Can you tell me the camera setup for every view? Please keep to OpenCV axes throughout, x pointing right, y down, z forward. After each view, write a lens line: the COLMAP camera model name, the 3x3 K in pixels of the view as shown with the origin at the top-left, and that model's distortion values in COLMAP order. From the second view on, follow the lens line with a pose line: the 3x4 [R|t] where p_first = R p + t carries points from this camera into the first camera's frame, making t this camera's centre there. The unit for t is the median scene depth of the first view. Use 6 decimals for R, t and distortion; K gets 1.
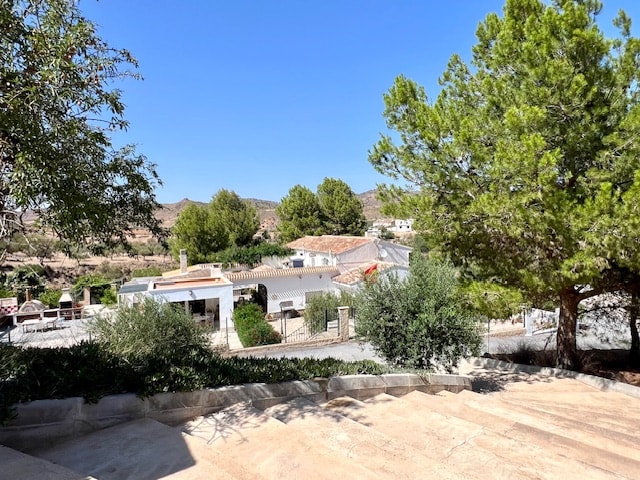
lens RADIAL K [[374.4, 0, 320.0], [0, 374.4, 240.9], [0, 0, 1]] dist [-0.003612, -0.000681]
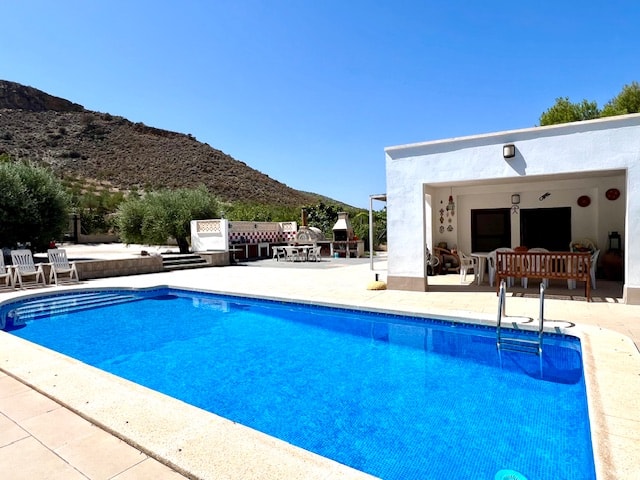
lens RADIAL K [[374.2, 0, 321.0], [0, 374.2, 239.0], [0, 0, 1]] dist [-0.004229, 0.000997]
pose [[0.604194, 0.034746, -0.796080, -0.160801], [-0.025217, 0.999382, 0.024481, 0.167443], [0.796438, 0.005284, 0.604697, 0.573272]]
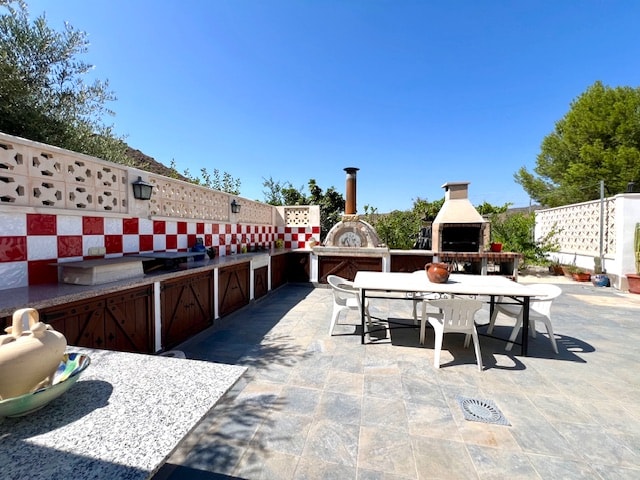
lens RADIAL K [[255.4, 0, 321.6], [0, 255.4, 238.8], [0, 0, 1]] dist [-0.000023, -0.000036]
pose [[0.824043, 0.046233, -0.564638, -0.676503], [-0.046418, 0.998823, 0.014043, 0.180139], [0.564623, 0.014637, 0.825219, 0.806239]]
